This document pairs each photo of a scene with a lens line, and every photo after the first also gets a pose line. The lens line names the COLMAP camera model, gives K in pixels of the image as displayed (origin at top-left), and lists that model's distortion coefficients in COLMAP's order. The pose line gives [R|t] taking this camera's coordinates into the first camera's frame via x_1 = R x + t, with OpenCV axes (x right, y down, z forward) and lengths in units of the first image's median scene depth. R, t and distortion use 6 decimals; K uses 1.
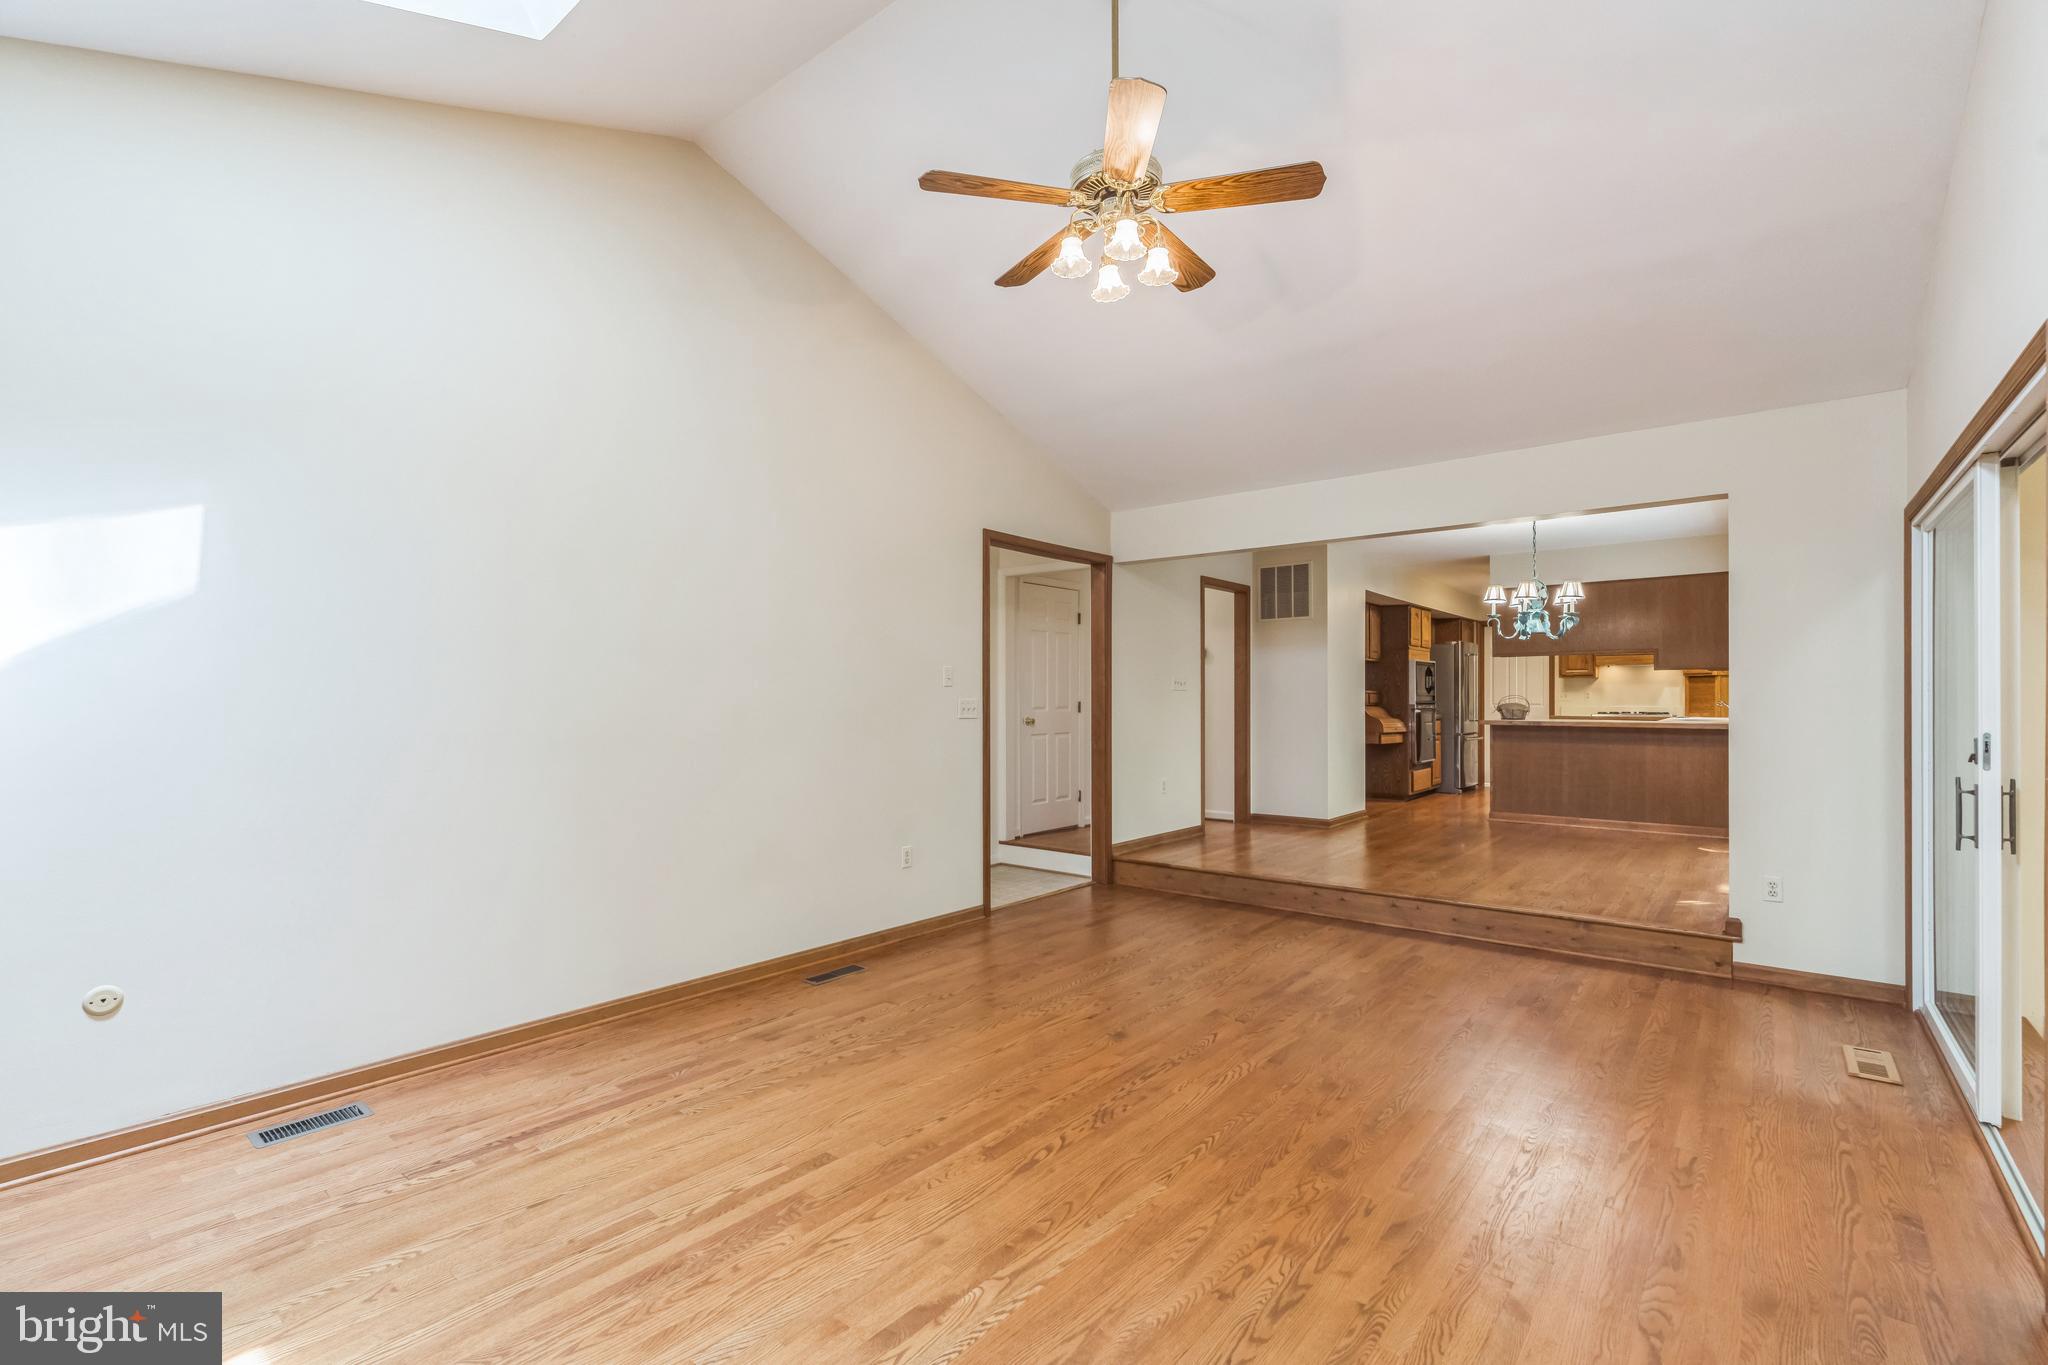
lens RADIAL K [[918.5, 0, 1029.6], [0, 918.5, 686.5], [0, 0, 1]] dist [-0.010201, 0.000793]
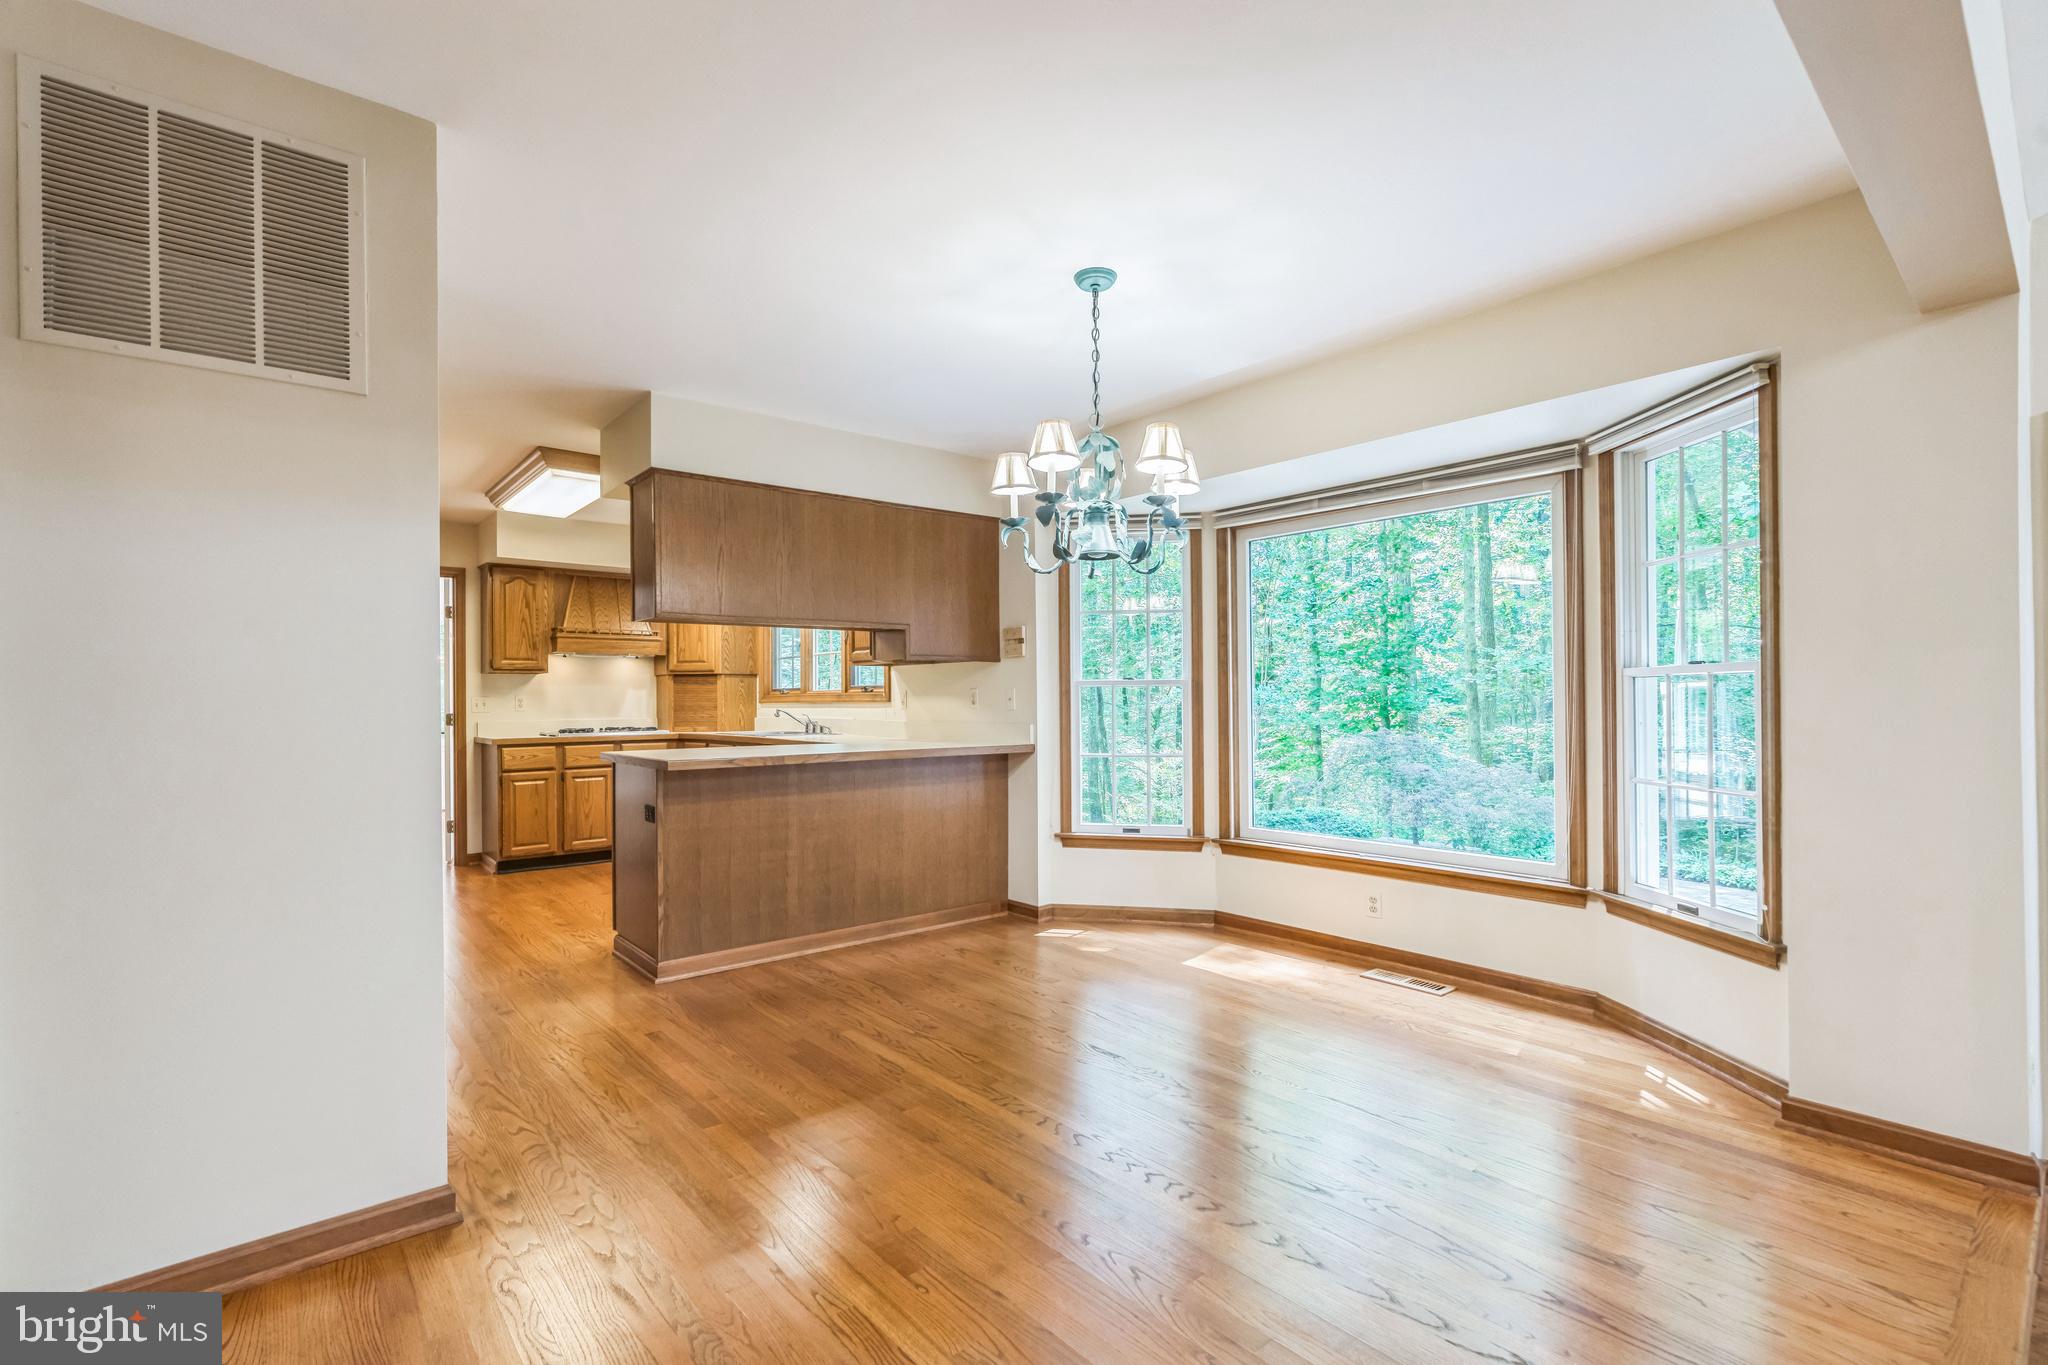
lens RADIAL K [[918.5, 0, 1022.3], [0, 918.5, 690.3], [0, 0, 1]] dist [-0.010201, 0.000793]
pose [[0.188434, 0.009187, 0.982043, 0.083077], [-0.006700, 0.999945, -0.008069, 0.005001], [-0.982063, -0.005059, 0.188485, 0.637442]]
